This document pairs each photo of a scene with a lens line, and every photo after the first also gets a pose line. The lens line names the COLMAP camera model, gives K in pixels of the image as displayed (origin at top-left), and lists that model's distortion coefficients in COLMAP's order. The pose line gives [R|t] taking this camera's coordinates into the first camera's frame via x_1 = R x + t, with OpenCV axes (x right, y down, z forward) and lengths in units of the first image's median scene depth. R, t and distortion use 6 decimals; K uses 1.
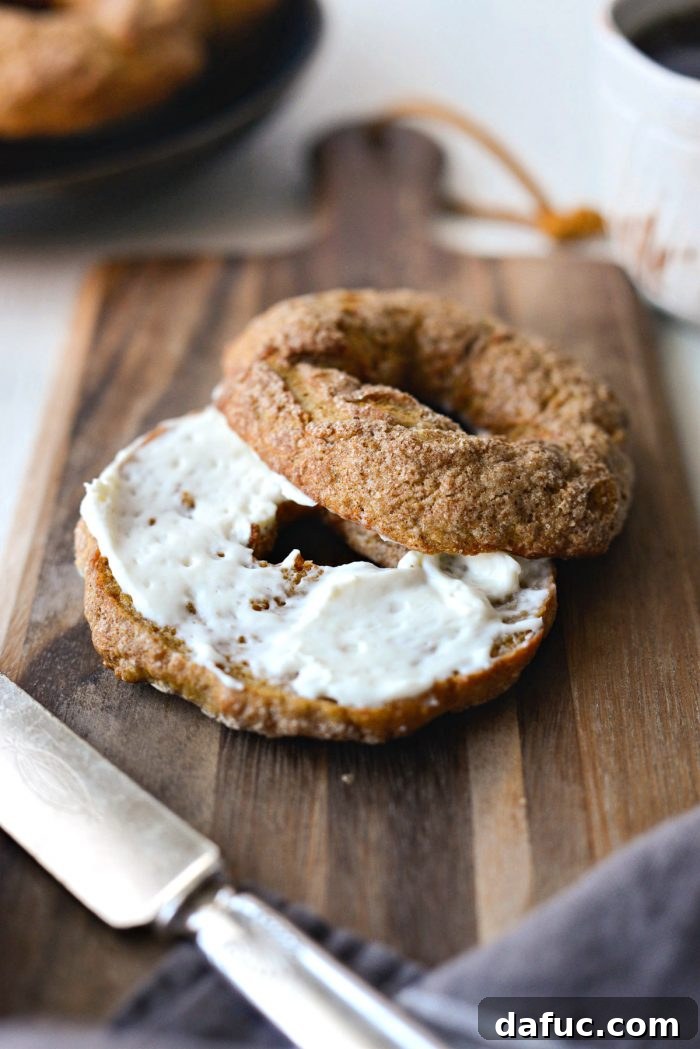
lens RADIAL K [[1703.5, 0, 350.0], [0, 1703.5, 524.5], [0, 0, 1]] dist [-0.031885, -0.083596]
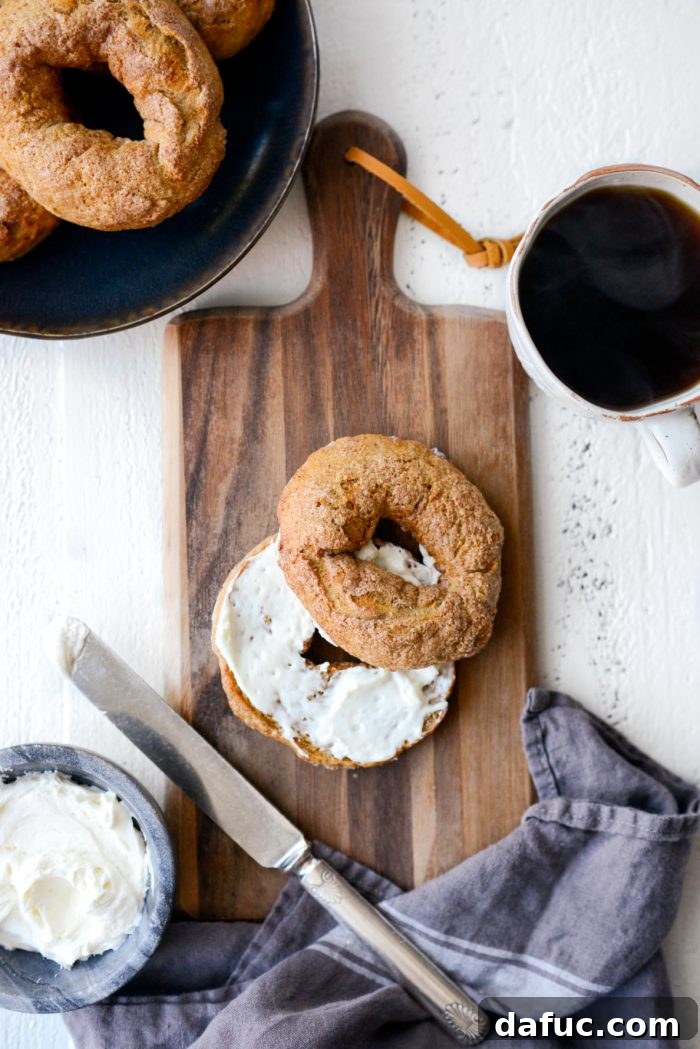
lens RADIAL K [[1636.3, 0, 350.0], [0, 1636.3, 524.5], [0, 0, 1]] dist [-0.067880, -0.009831]
pose [[0.997886, -0.037425, 0.053129, -0.109666], [-0.015170, 0.660796, 0.750412, -1.665113], [-0.063192, -0.749632, 0.658831, -0.157085]]
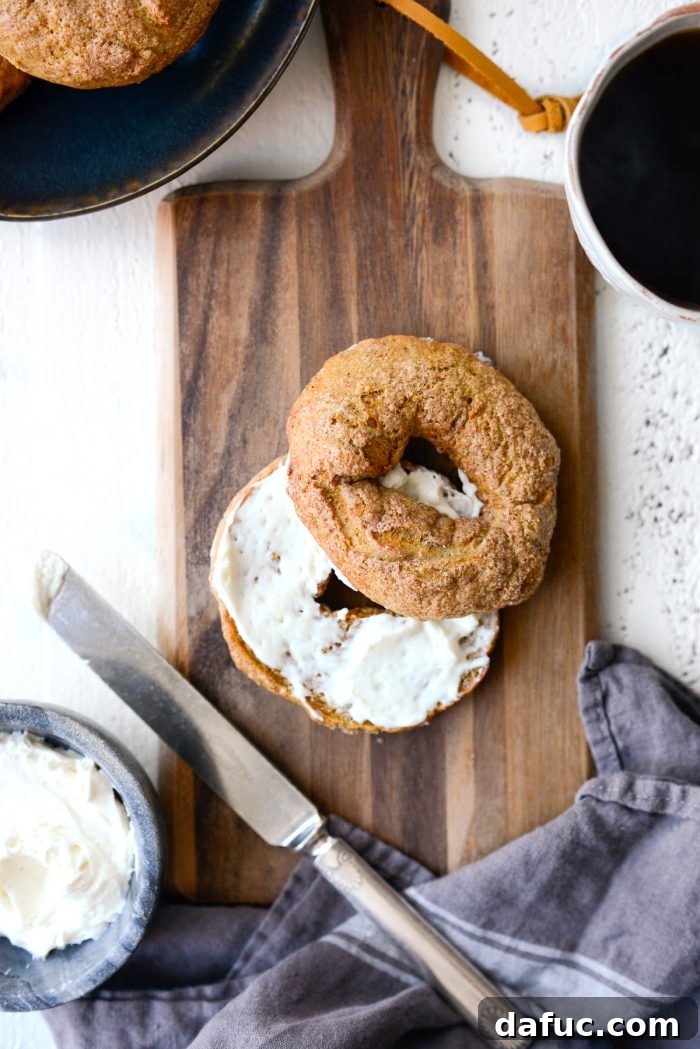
lens RADIAL K [[1636.3, 0, 350.0], [0, 1636.3, 524.5], [0, 0, 1]] dist [-0.067880, -0.009831]
pose [[0.999469, -0.029905, -0.012926, -0.004393], [0.028290, 0.599848, 0.799614, -1.438449], [-0.016159, -0.799555, 0.600375, 0.107174]]
